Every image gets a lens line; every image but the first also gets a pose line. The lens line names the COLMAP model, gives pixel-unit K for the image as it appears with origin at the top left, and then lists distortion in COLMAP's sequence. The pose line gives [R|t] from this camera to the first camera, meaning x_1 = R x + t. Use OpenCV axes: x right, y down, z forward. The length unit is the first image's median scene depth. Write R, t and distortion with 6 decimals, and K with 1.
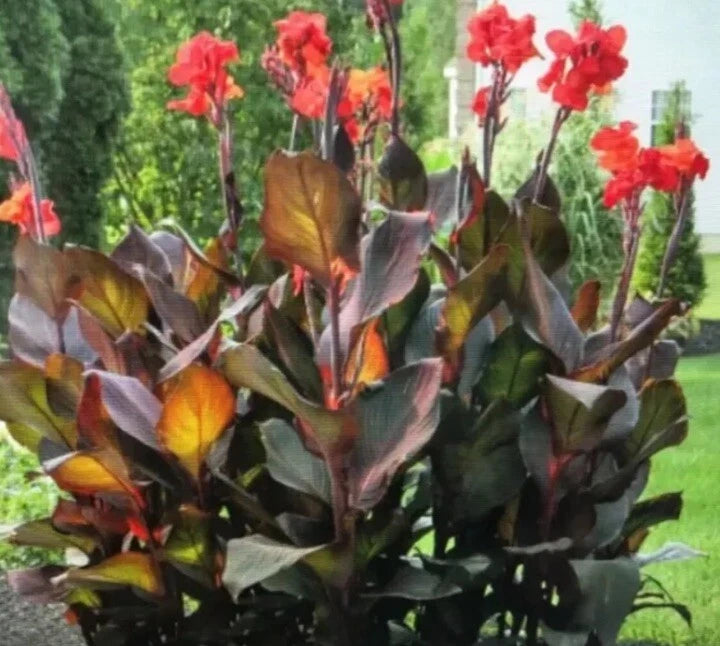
lens RADIAL K [[591.6, 0, 360.5], [0, 591.6, 322.6], [0, 0, 1]] dist [0.051965, -0.003592]
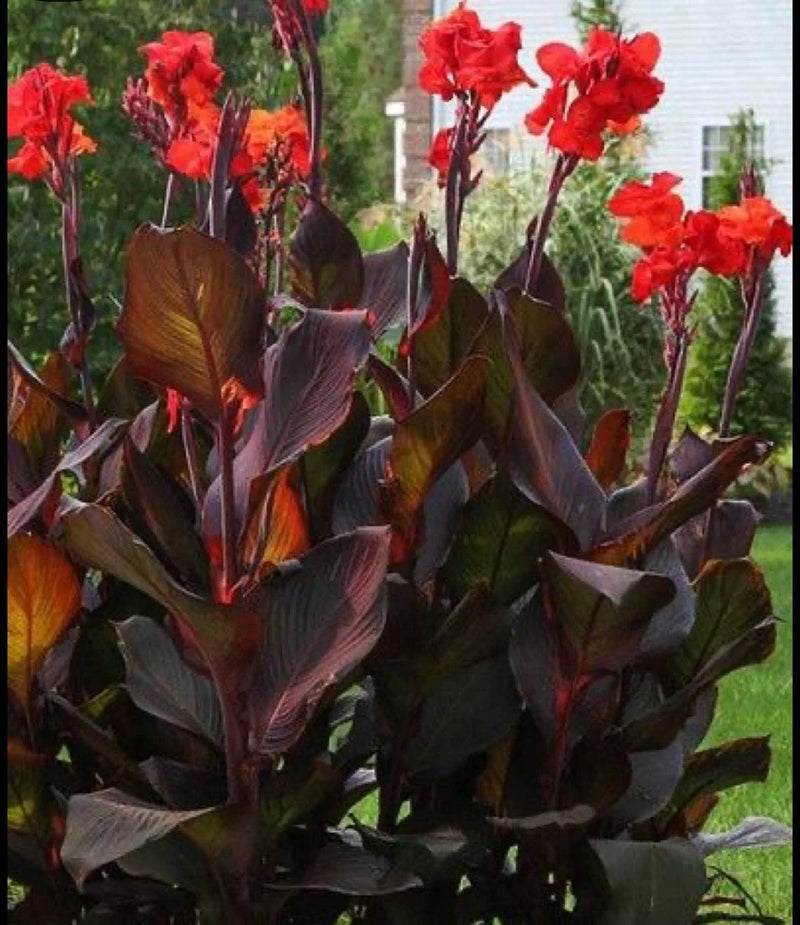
lens RADIAL K [[727.6, 0, 399.9], [0, 727.6, 460.6], [0, 0, 1]] dist [-0.000343, -0.005601]
pose [[0.984561, -0.005402, 0.174957, 0.007017], [0.007322, 0.999920, -0.010330, -0.005647], [-0.174887, 0.011452, 0.984522, 0.186078]]
